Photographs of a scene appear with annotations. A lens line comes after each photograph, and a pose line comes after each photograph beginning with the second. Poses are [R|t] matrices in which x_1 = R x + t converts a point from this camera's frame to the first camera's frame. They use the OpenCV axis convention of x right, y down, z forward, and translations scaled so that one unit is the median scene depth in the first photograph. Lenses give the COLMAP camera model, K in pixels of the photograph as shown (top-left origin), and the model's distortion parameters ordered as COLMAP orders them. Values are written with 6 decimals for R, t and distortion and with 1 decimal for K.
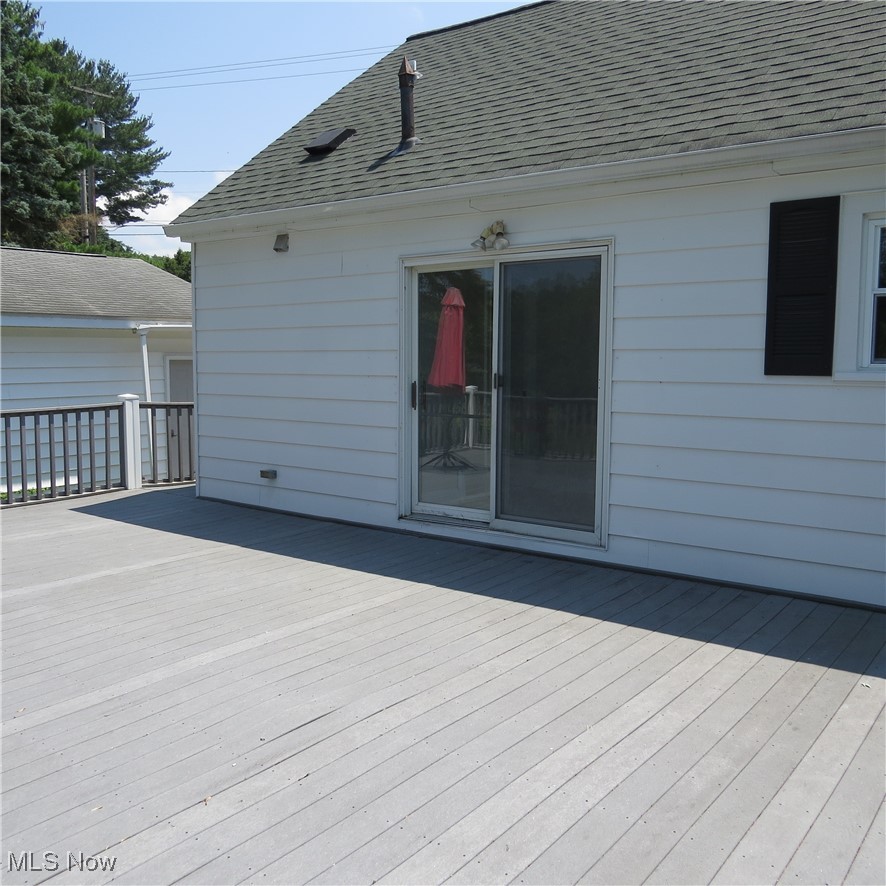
lens RADIAL K [[846.8, 0, 443.0], [0, 846.8, 443.0], [0, 0, 1]] dist [-0.015645, -0.003437]
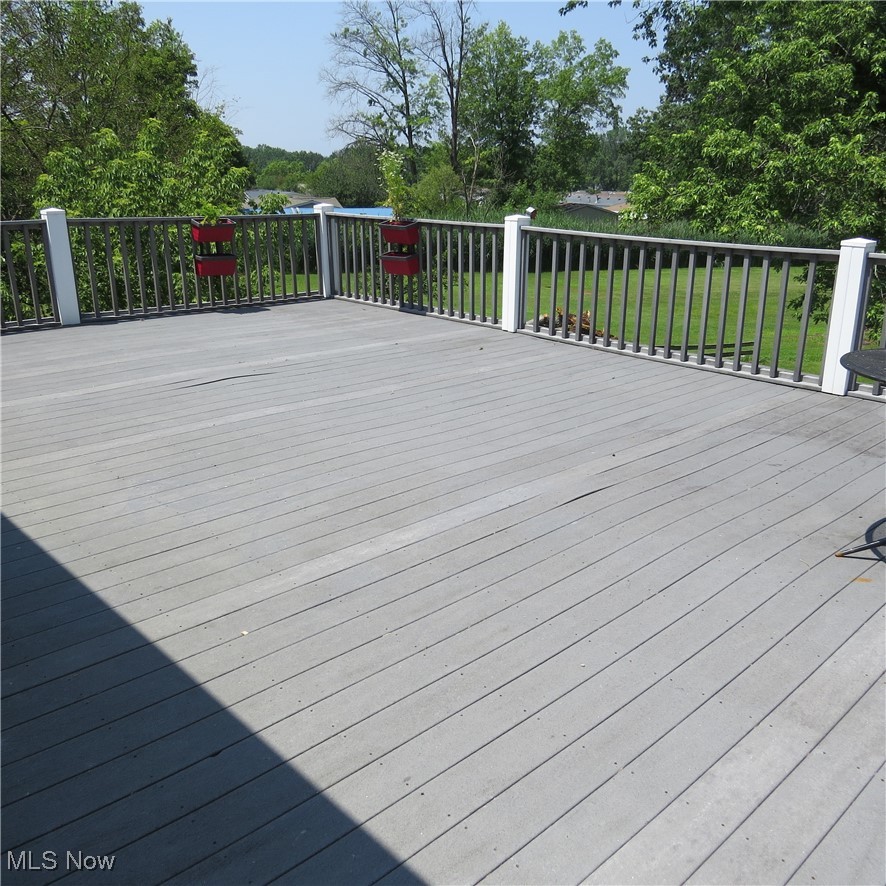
lens RADIAL K [[846.8, 0, 443.0], [0, 846.8, 443.0], [0, 0, 1]] dist [-0.015645, -0.003437]
pose [[-0.986490, -0.061676, 0.151768, -0.646697], [0.005756, 0.912804, 0.408357, -0.185485], [-0.163720, 0.403714, -0.900117, 1.891604]]
